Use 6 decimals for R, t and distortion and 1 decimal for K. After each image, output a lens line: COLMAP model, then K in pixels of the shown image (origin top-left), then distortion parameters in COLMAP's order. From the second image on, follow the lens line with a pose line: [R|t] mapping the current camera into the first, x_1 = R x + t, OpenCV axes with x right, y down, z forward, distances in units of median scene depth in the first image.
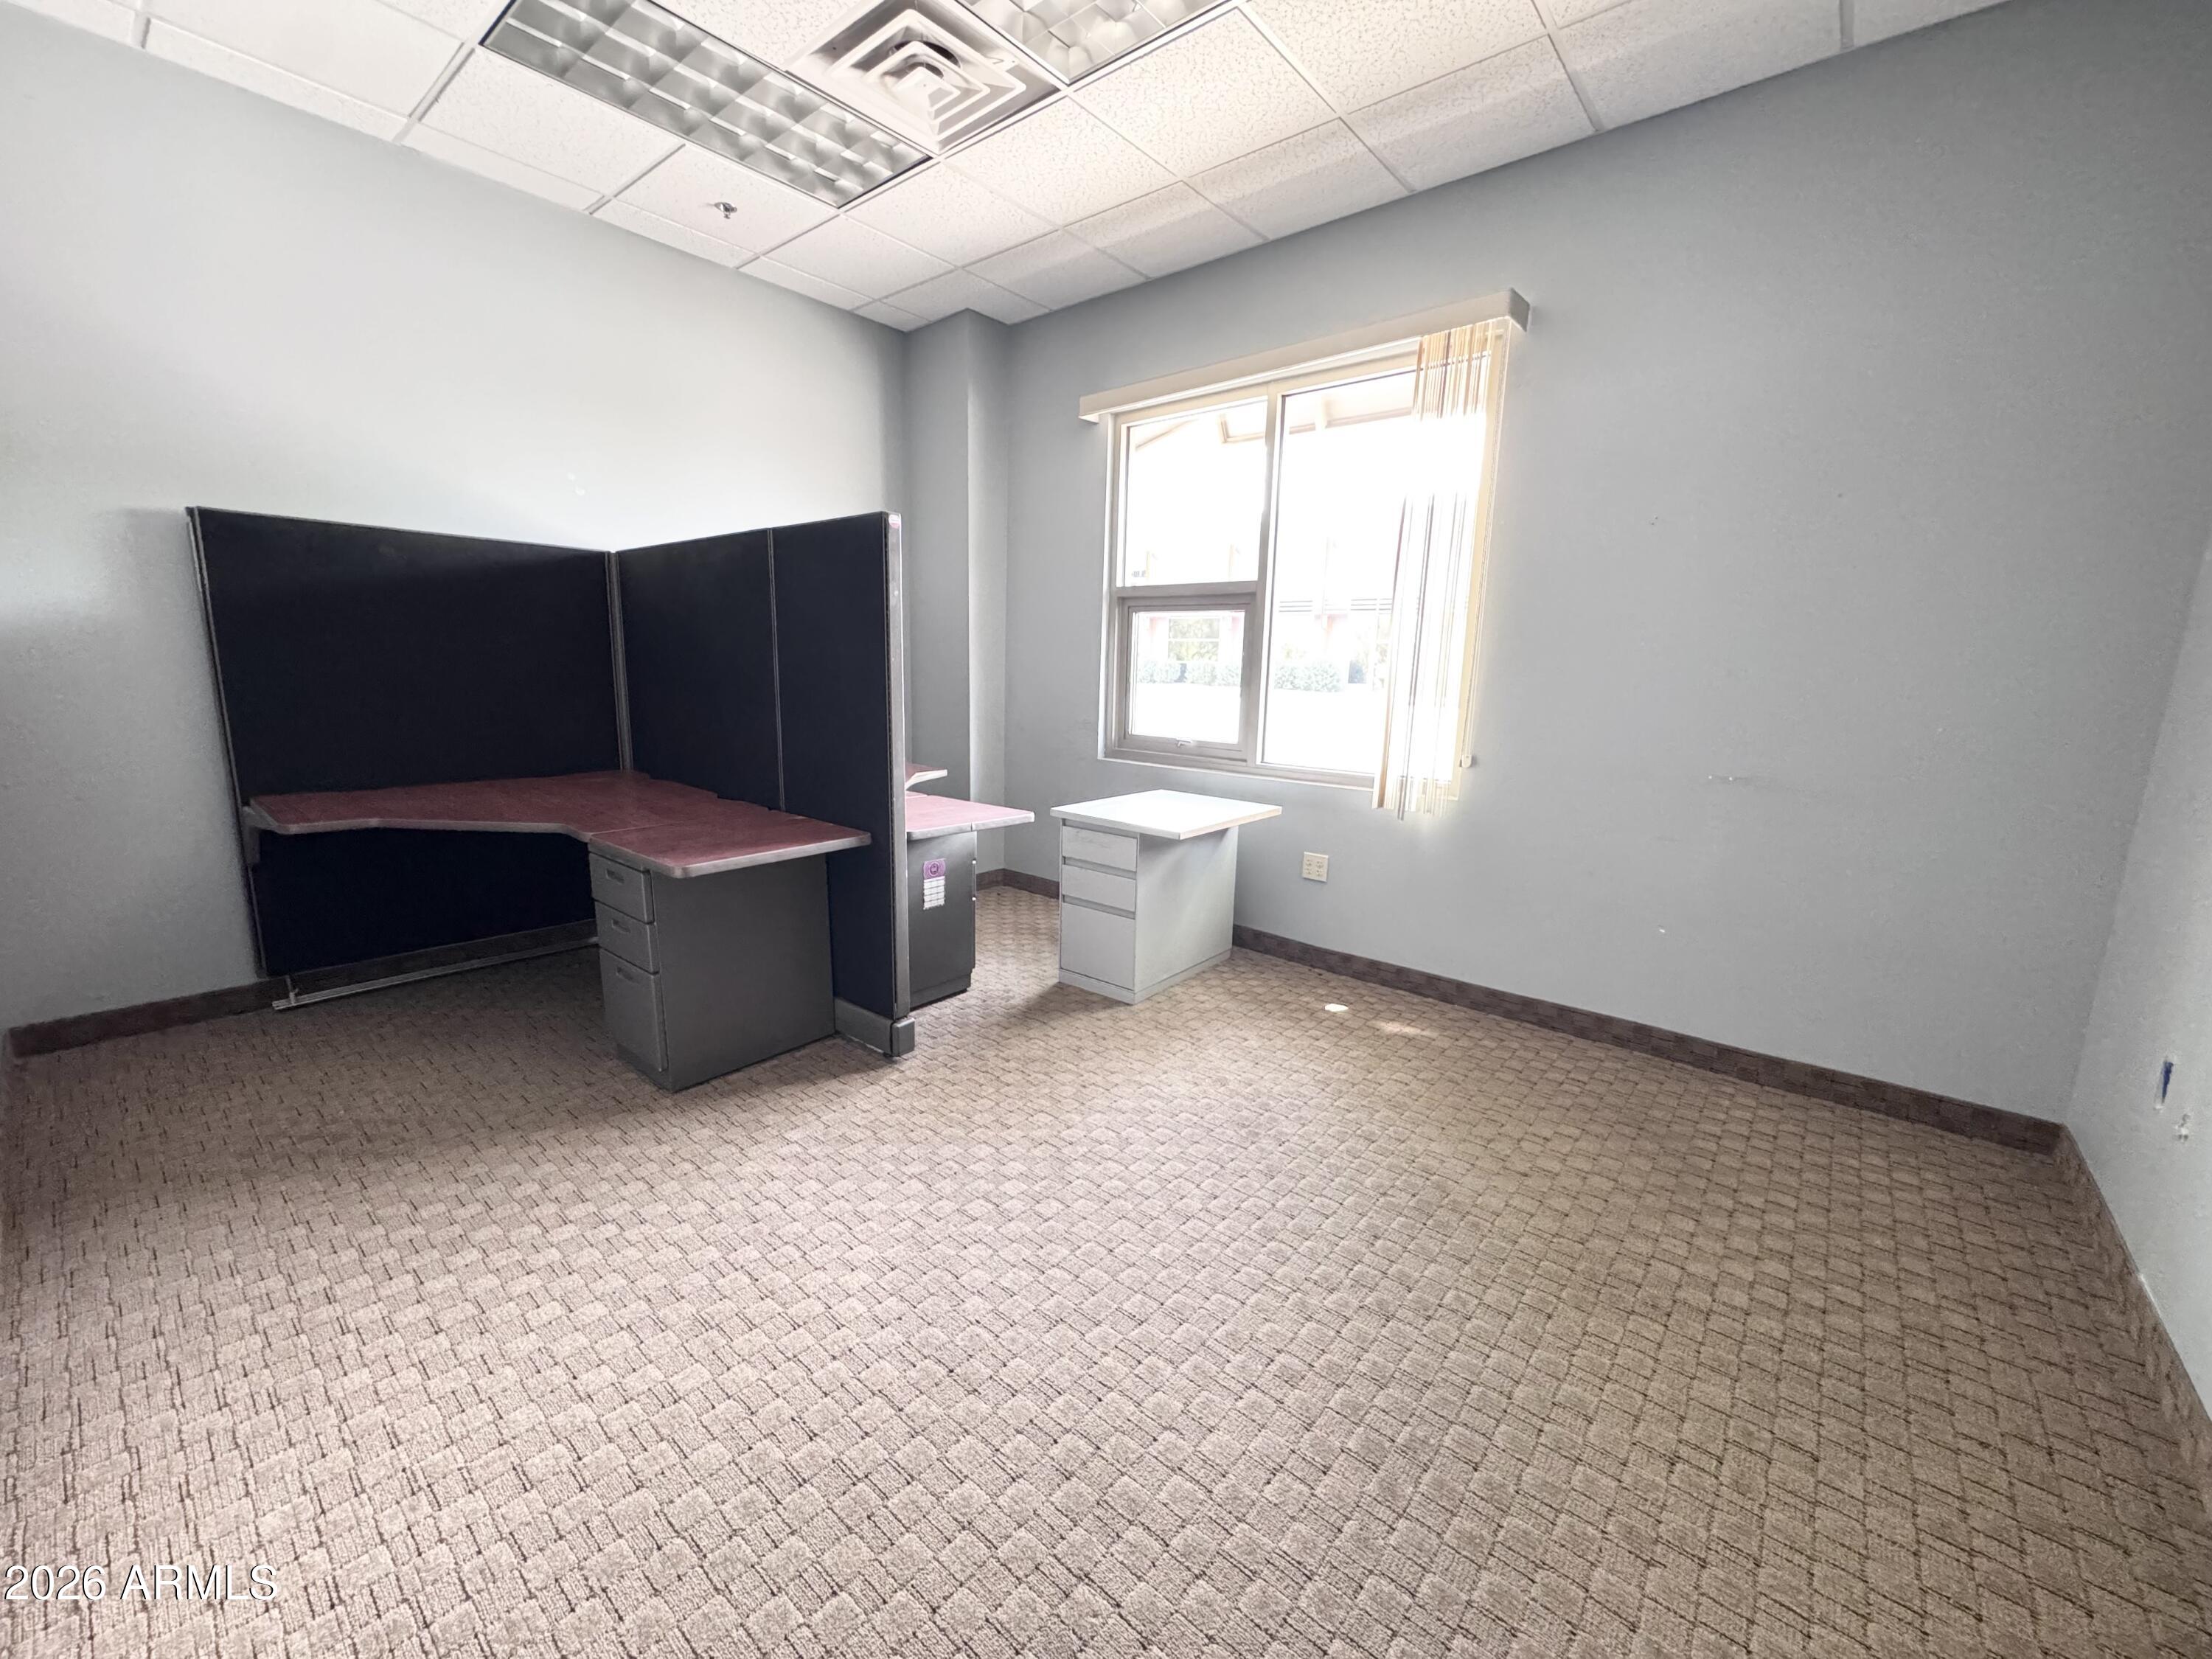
lens RADIAL K [[892.0, 0, 1106.0], [0, 892.0, 829.5], [0, 0, 1]] dist [-0.000195, 0.000306]
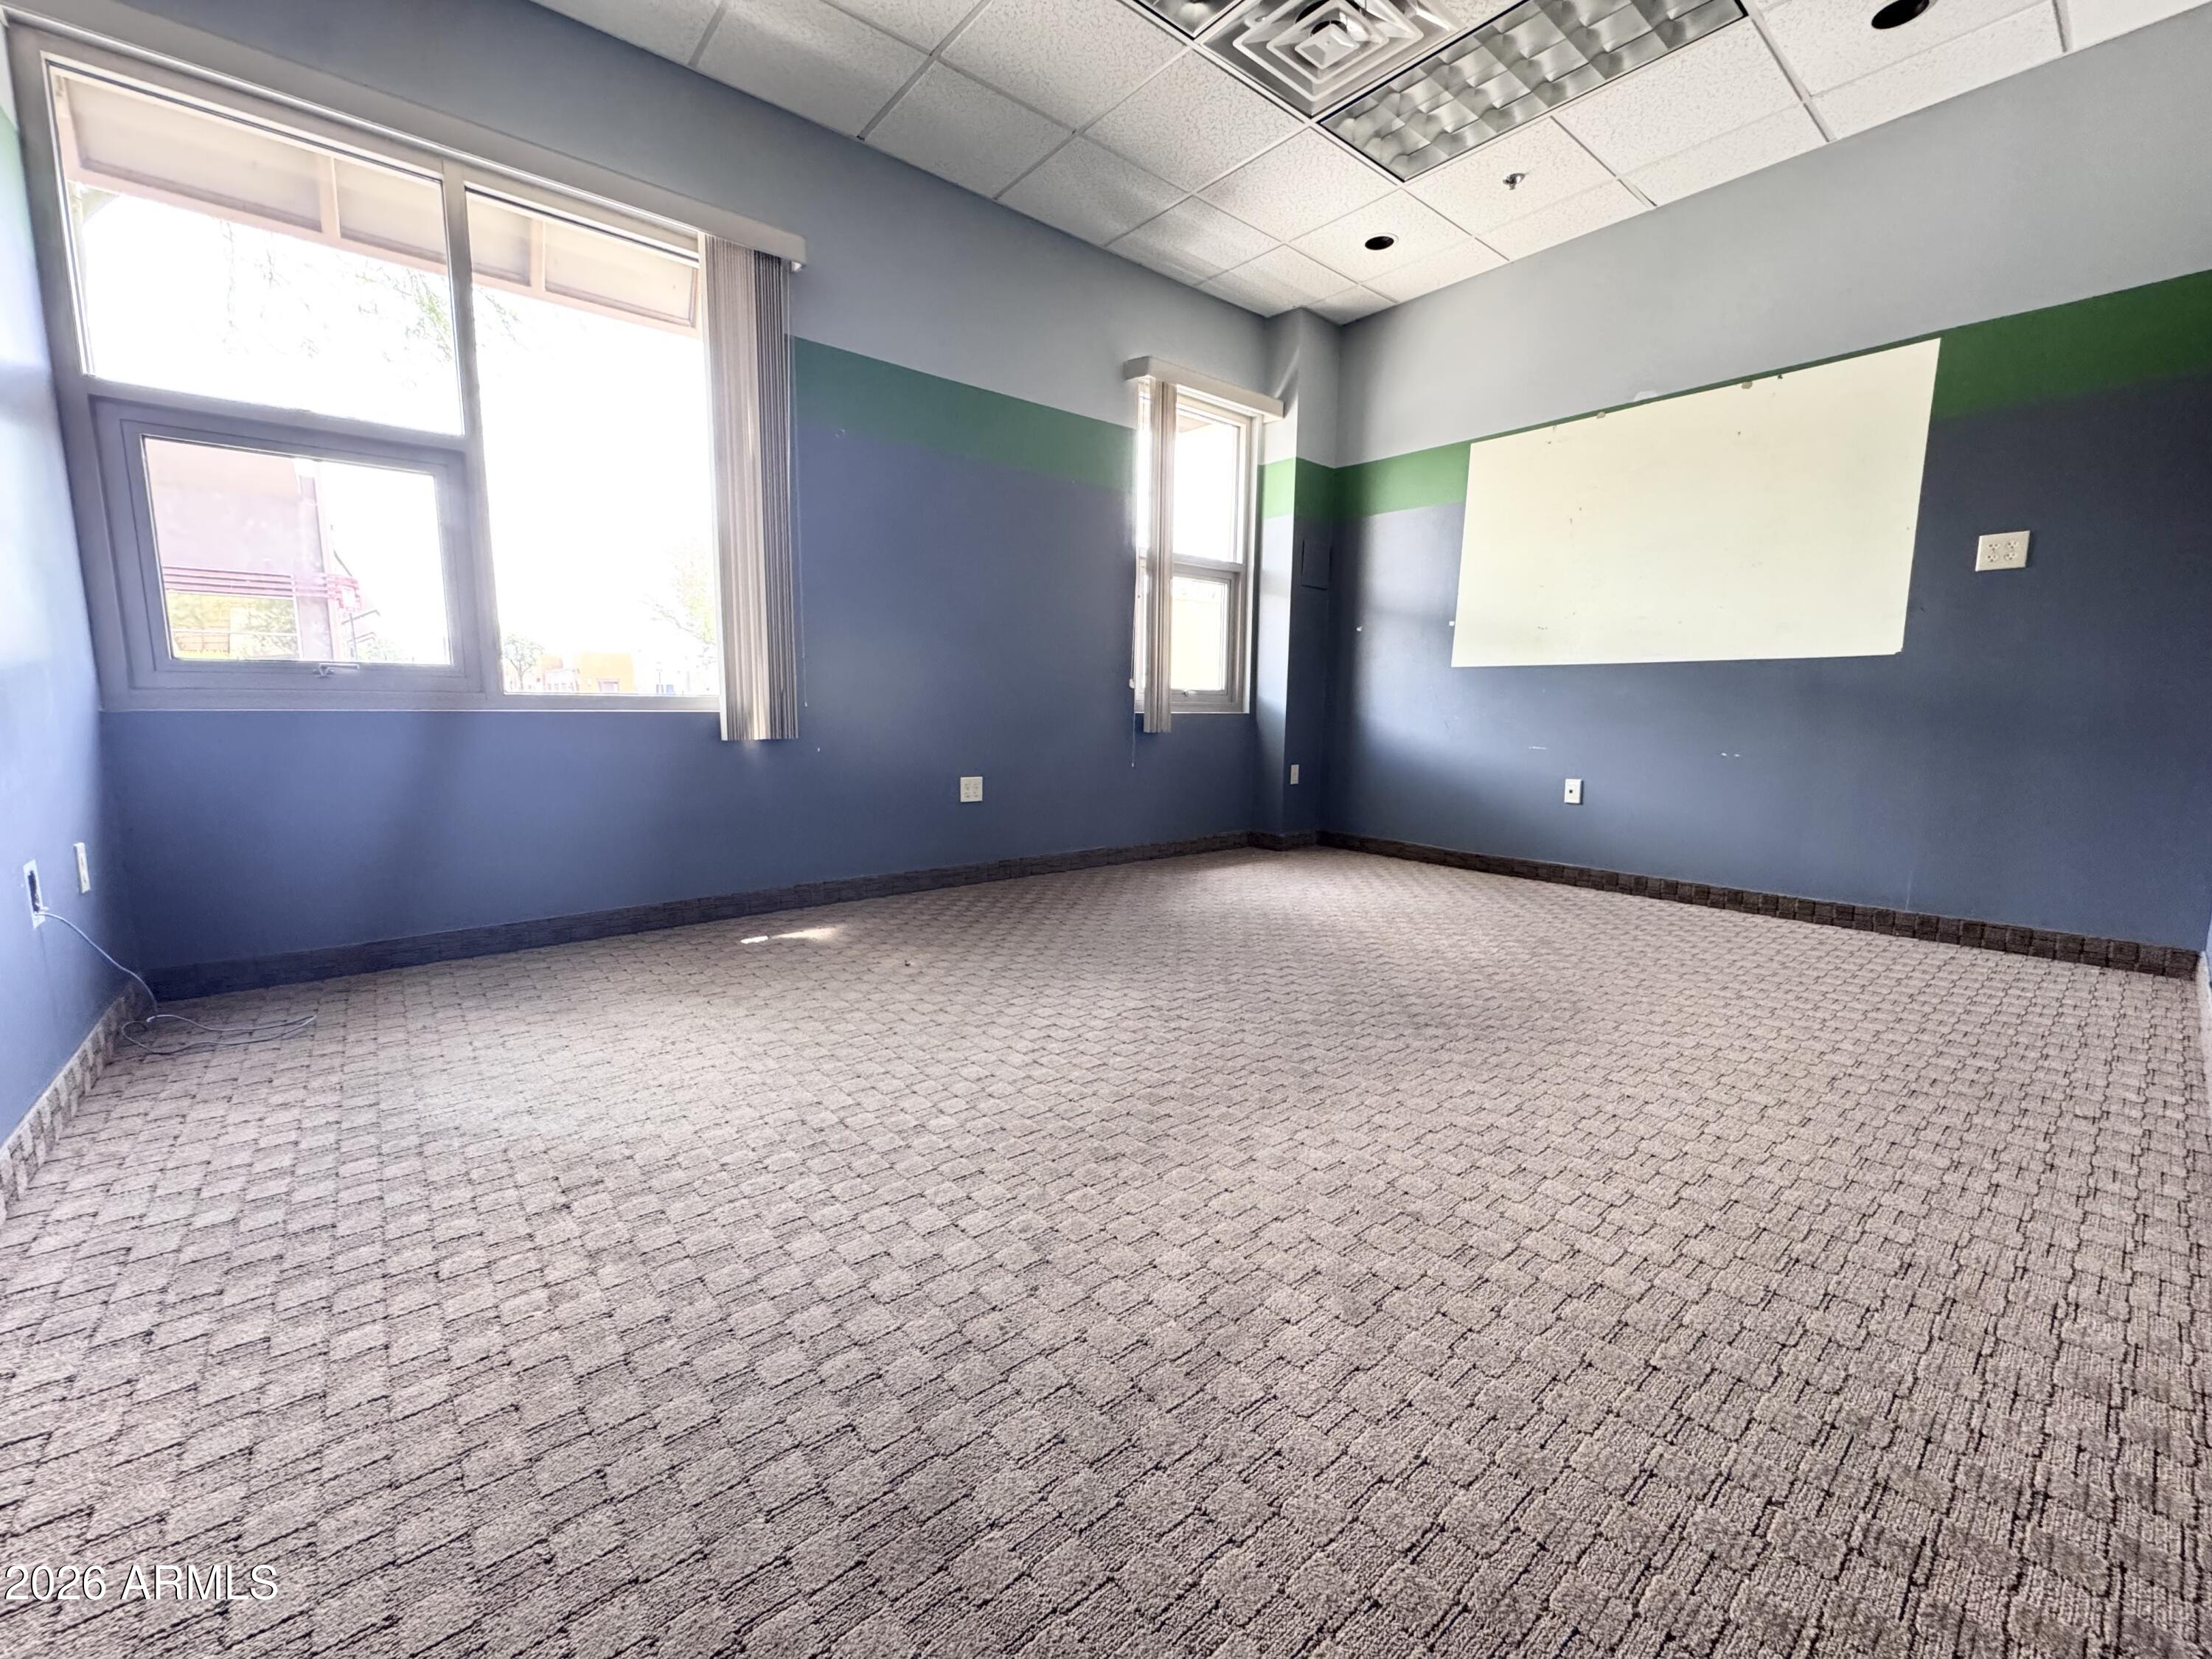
lens RADIAL K [[892.0, 0, 1106.0], [0, 892.0, 829.5], [0, 0, 1]] dist [-0.000195, 0.000306]
pose [[0.177071, -0.187872, 0.966100, -0.551349], [0.167592, 0.973031, 0.158503, 0.017982], [-0.969824, 0.133844, 0.203781, 0.373750]]
